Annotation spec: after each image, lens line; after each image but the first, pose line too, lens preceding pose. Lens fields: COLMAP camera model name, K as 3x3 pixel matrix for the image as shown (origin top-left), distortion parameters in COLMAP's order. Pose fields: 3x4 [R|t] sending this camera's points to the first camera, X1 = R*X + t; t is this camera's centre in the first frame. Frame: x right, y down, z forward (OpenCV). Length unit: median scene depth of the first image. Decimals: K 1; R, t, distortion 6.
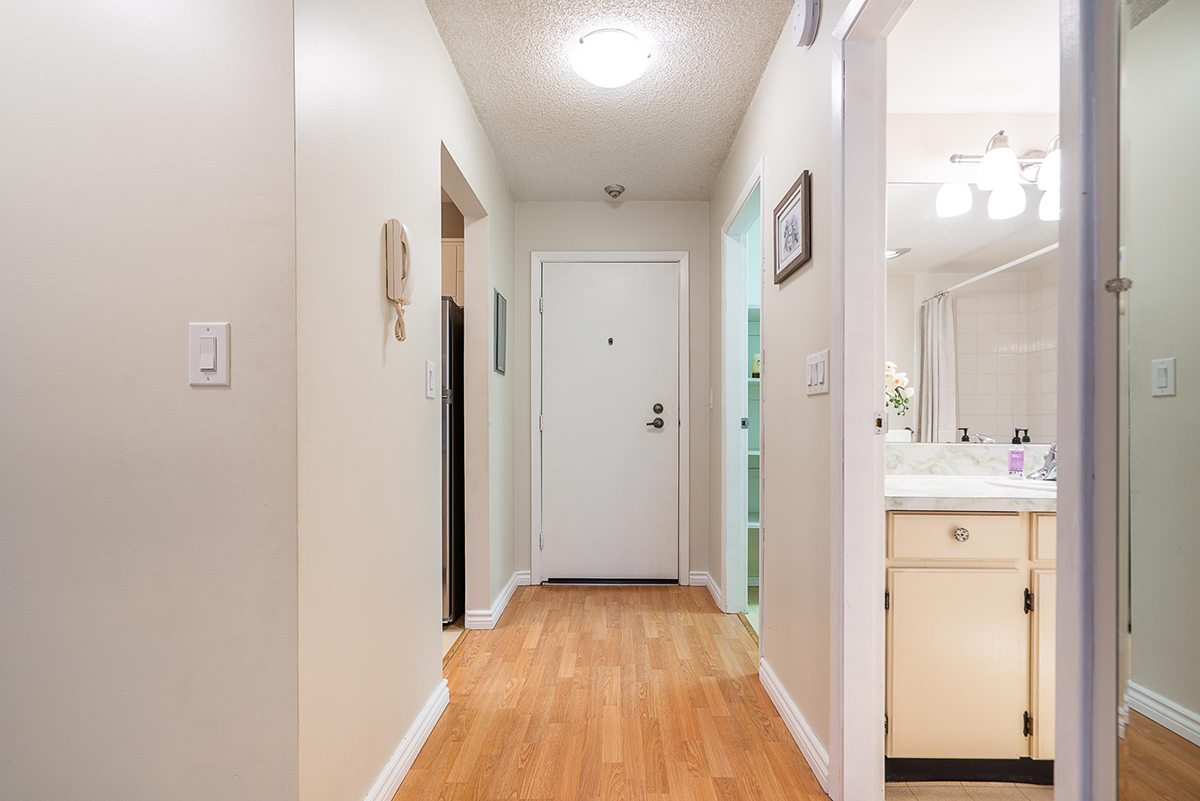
lens RADIAL K [[561.8, 0, 602.7], [0, 561.8, 426.2], [0, 0, 1]] dist [-0.001144, 0.000052]
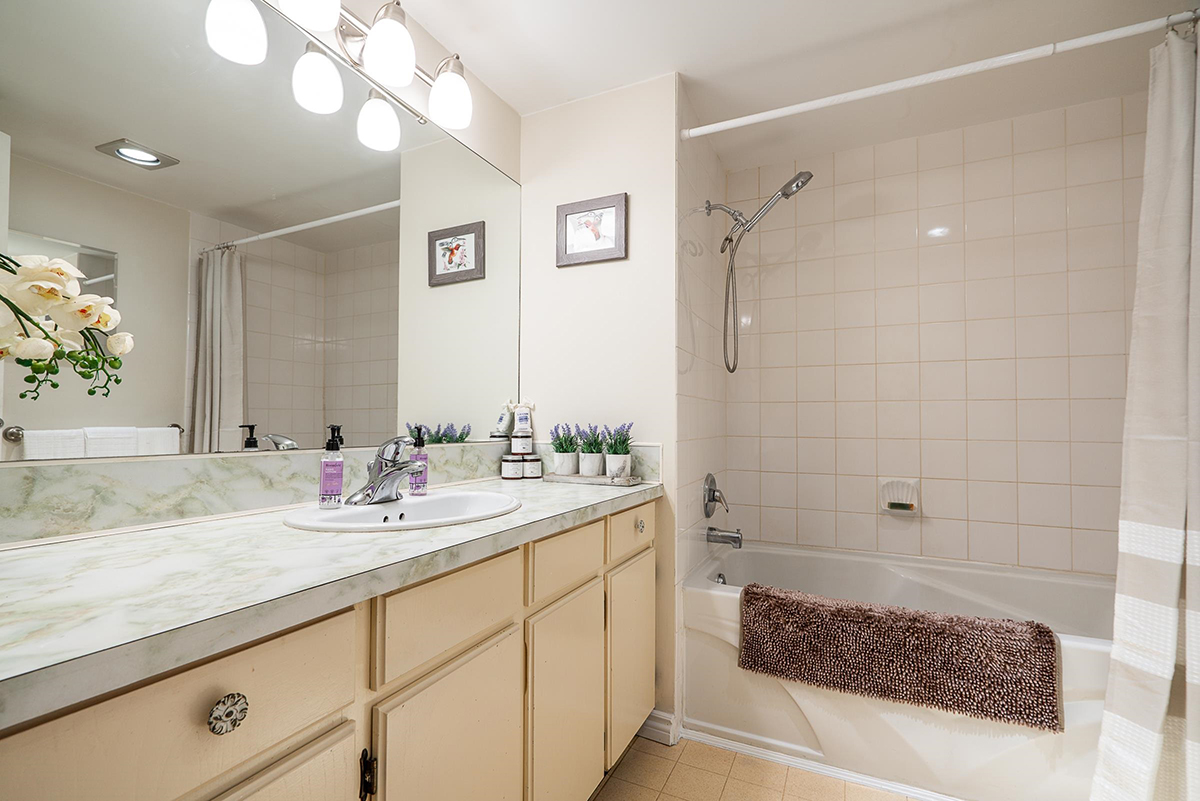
lens RADIAL K [[542.6, 0, 590.9], [0, 542.6, 406.6], [0, 0, 1]] dist [0.001252, 0.000471]
pose [[0.433017, 0.024262, 0.901059, 0.303628], [0.002273, 0.999605, -0.028008, 0.001015], [-0.901383, 0.014176, 0.432791, 0.457750]]
